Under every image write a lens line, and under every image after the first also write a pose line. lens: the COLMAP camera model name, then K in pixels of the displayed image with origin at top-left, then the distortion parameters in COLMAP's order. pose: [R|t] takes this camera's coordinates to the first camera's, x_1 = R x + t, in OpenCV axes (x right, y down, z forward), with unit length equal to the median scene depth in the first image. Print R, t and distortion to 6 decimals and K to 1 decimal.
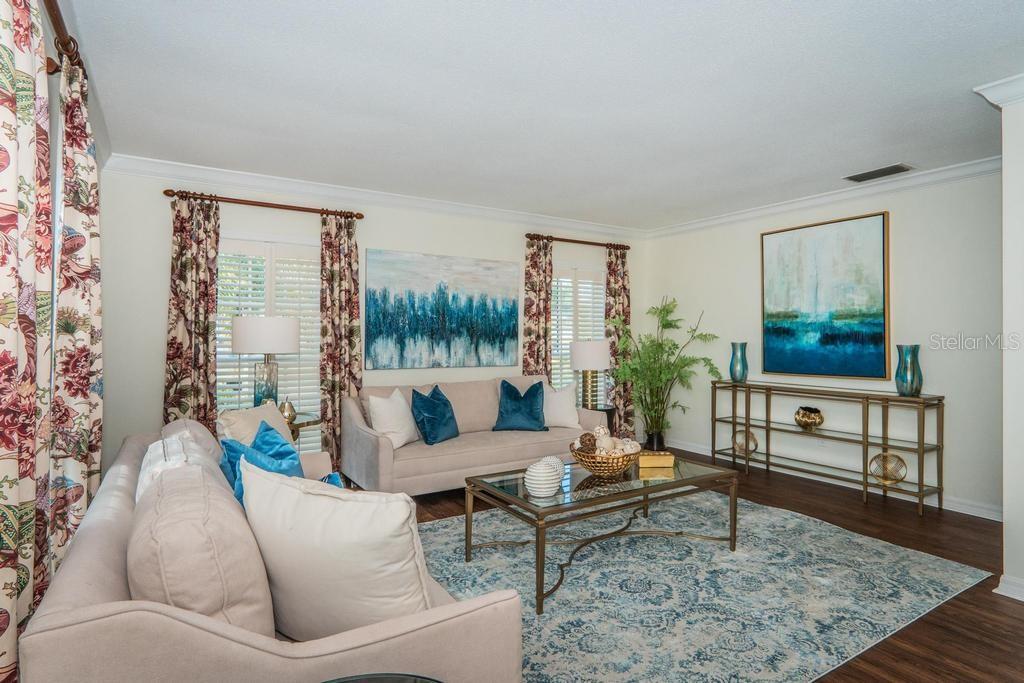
lens RADIAL K [[546.6, 0, 506.8], [0, 546.6, 344.9], [0, 0, 1]] dist [-0.006468, -0.000151]
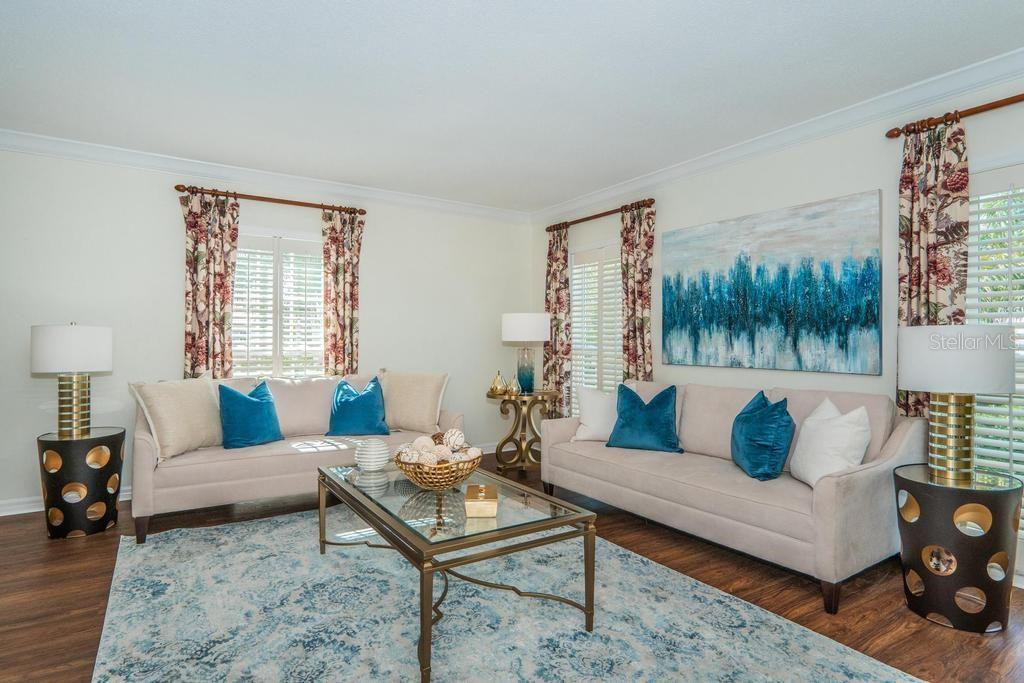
lens RADIAL K [[544.0, 0, 508.5], [0, 544.0, 336.3], [0, 0, 1]] dist [-0.005140, -0.000091]
pose [[0.018183, -0.011642, -0.999767, 0.630346], [-0.023236, 0.999657, -0.012063, 0.015373], [0.999565, 0.023450, 0.017906, 0.693932]]
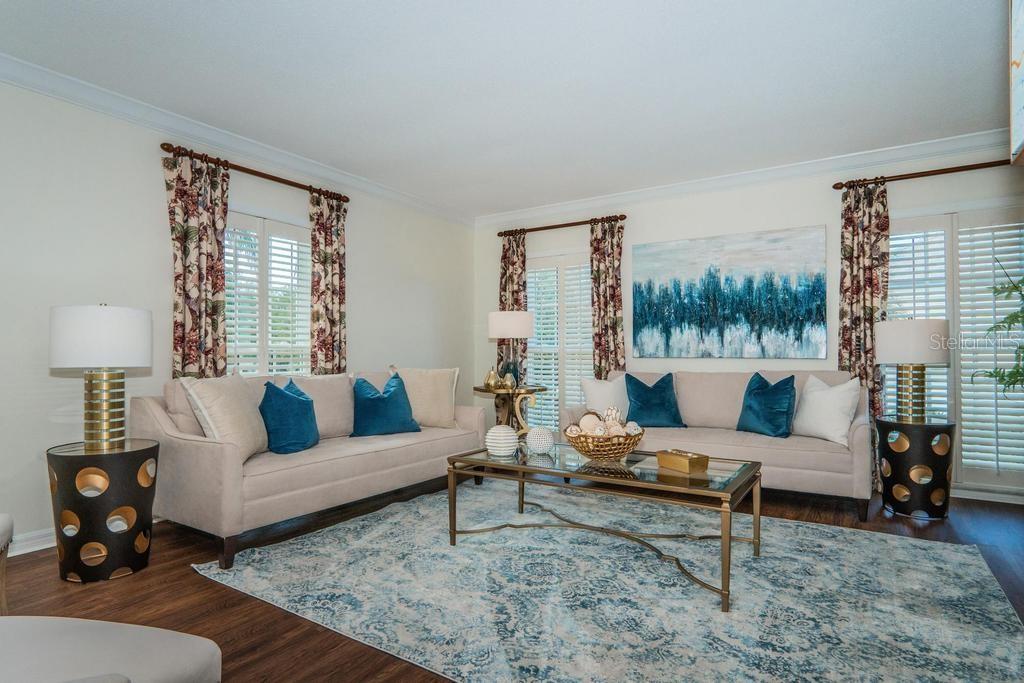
lens RADIAL K [[546.6, 0, 506.8], [0, 546.6, 344.9], [0, 0, 1]] dist [-0.006468, -0.000151]
pose [[0.420256, -0.017202, -0.907242, 0.589738], [-0.014186, 0.999574, -0.025524, 0.049521], [0.907295, 0.023597, 0.419833, 0.309491]]
